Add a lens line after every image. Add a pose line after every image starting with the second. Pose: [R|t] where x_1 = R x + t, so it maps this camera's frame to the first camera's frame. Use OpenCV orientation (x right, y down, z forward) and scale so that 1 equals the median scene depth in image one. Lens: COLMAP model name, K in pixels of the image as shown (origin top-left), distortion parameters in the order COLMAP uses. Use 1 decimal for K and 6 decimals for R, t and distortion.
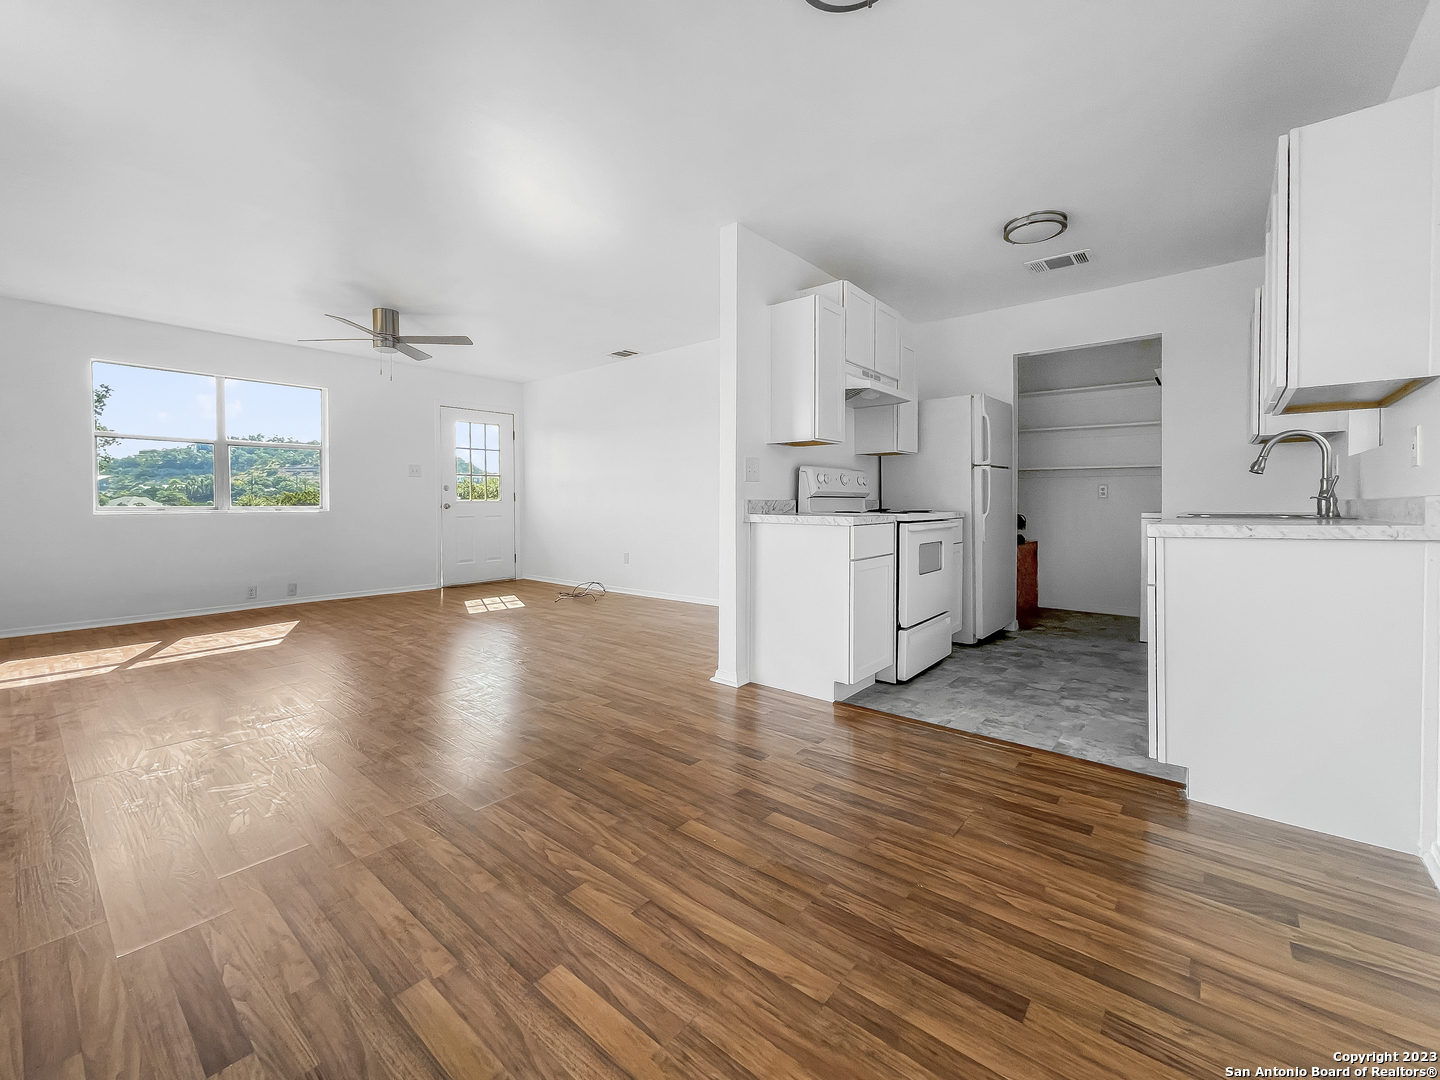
lens RADIAL K [[602.3, 0, 718.4], [0, 602.3, 506.1], [0, 0, 1]] dist [0.000517, 0.000428]
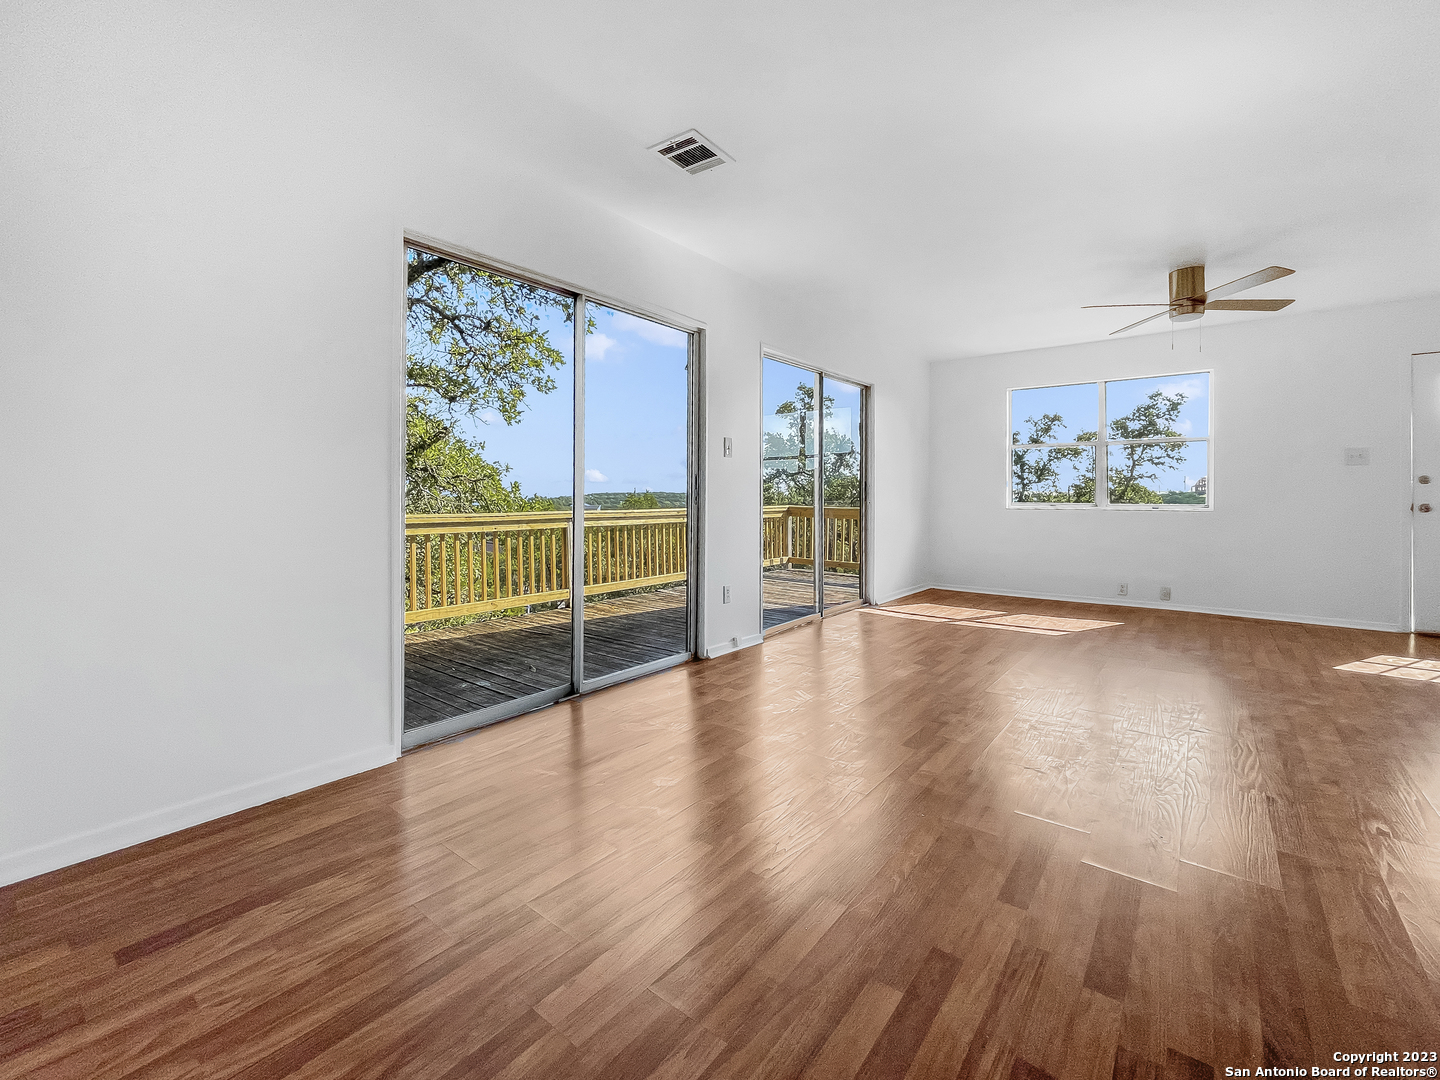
lens RADIAL K [[623.7, 0, 693.1], [0, 623.7, 493.4], [0, 0, 1]] dist [0.004333, -0.000204]
pose [[0.012783, -0.004115, -0.999910, 0.396117], [-0.015696, 0.999867, -0.004315, -0.001793], [0.999795, 0.015750, 0.012716, 0.409662]]
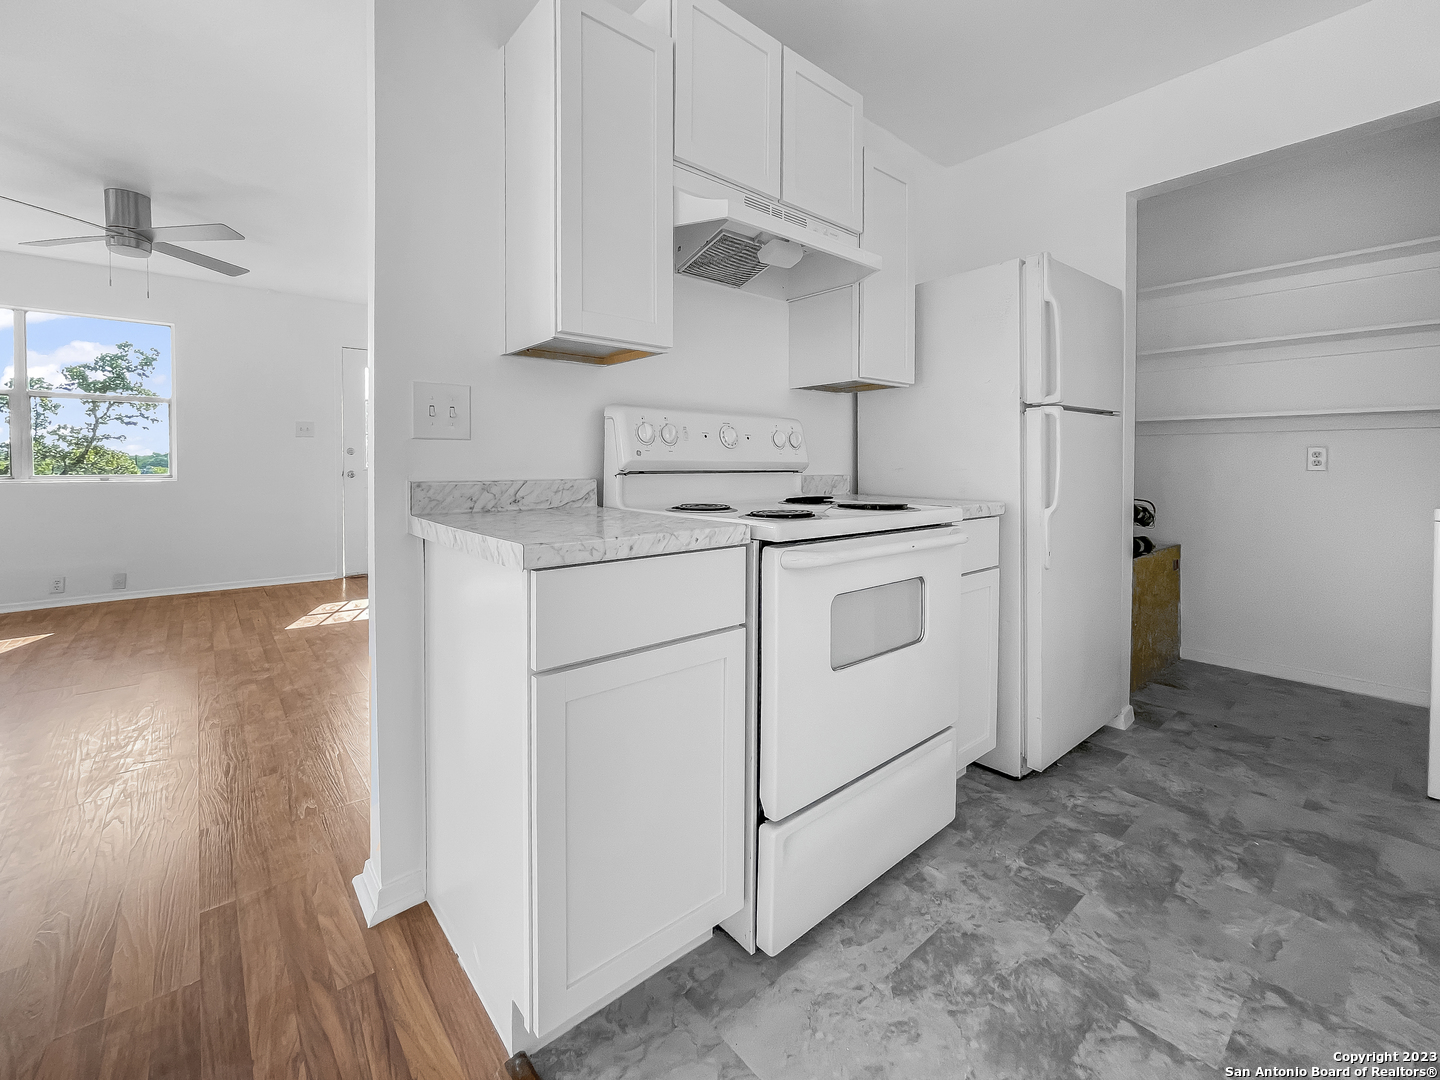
lens RADIAL K [[616.2, 0, 716.1], [0, 616.2, 475.1], [0, 0, 1]] dist [0.004996, -0.000976]
pose [[0.985703, 0.007096, -0.168345, 0.301645], [-0.005361, 0.999928, 0.010755, -0.019068], [0.168409, -0.009698, 0.985669, 0.542857]]
